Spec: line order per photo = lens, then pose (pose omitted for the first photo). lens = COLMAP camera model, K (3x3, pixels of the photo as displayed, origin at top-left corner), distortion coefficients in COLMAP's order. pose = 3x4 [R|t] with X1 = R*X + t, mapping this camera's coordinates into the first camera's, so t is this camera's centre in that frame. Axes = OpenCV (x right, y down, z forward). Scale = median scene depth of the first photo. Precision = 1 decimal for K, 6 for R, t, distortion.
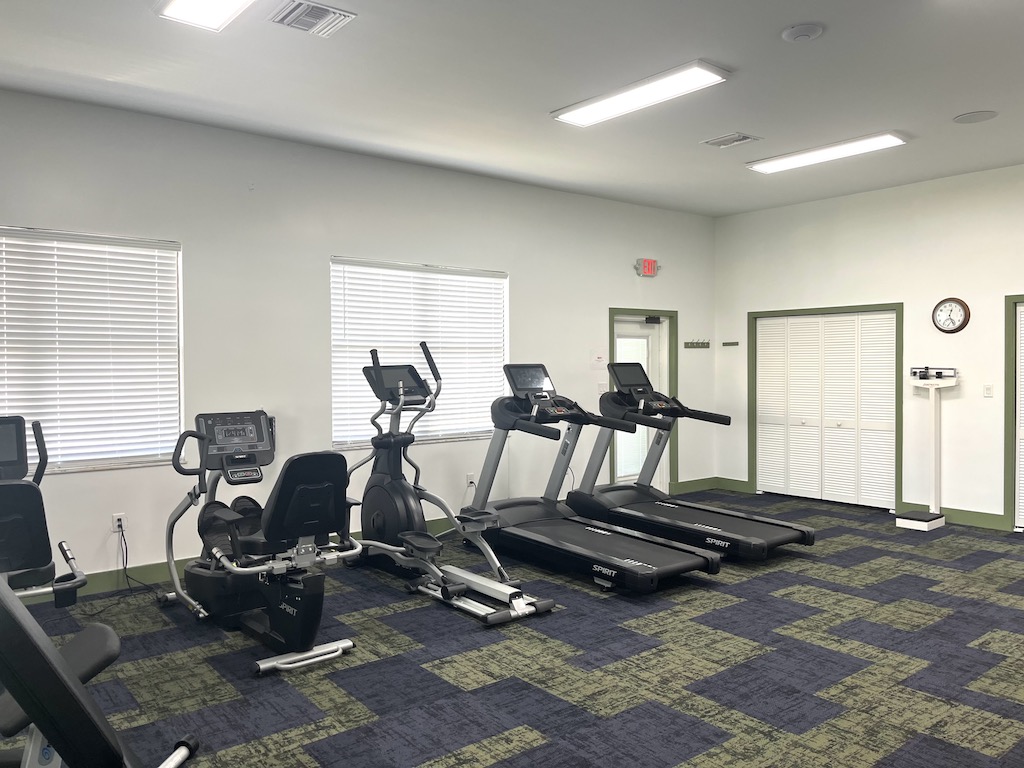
lens RADIAL K [[766.9, 0, 510.7], [0, 766.9, 382.4], [0, 0, 1]] dist [-0.042161, -0.020306]
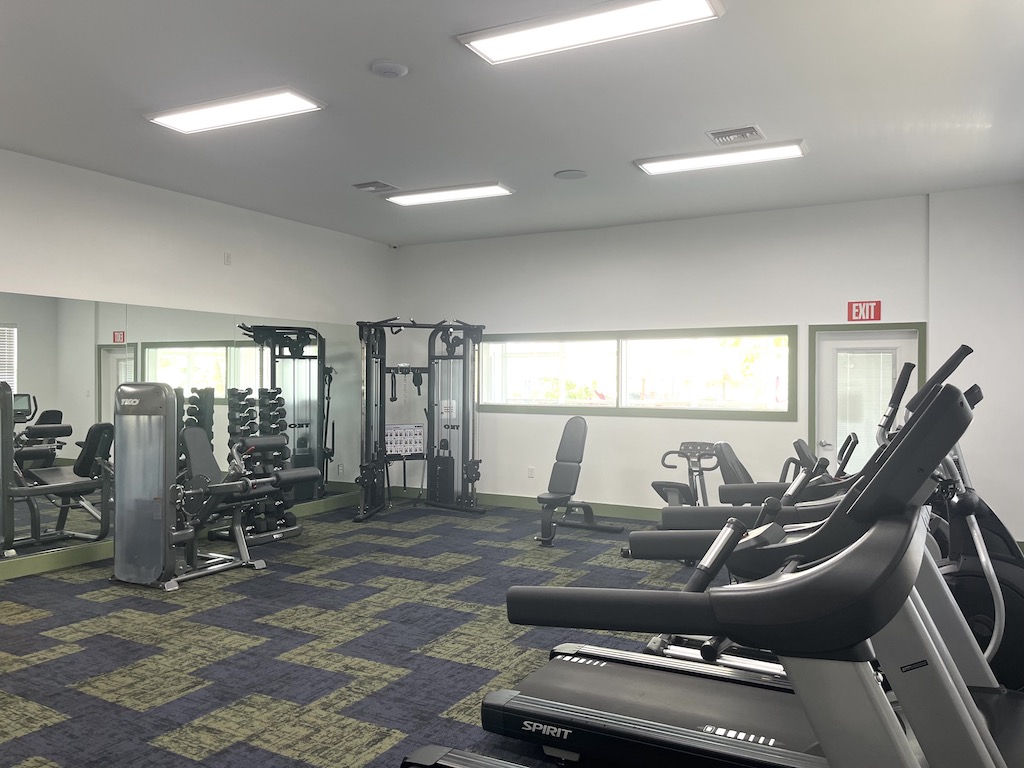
lens RADIAL K [[766.9, 0, 513.0], [0, 766.9, 383.0], [0, 0, 1]] dist [-0.042161, -0.020306]
pose [[-0.919986, 0.004954, -0.391919, 0.642396], [-0.008076, 0.999468, 0.031591, -0.064408], [0.391867, 0.032229, -0.919457, 2.049317]]
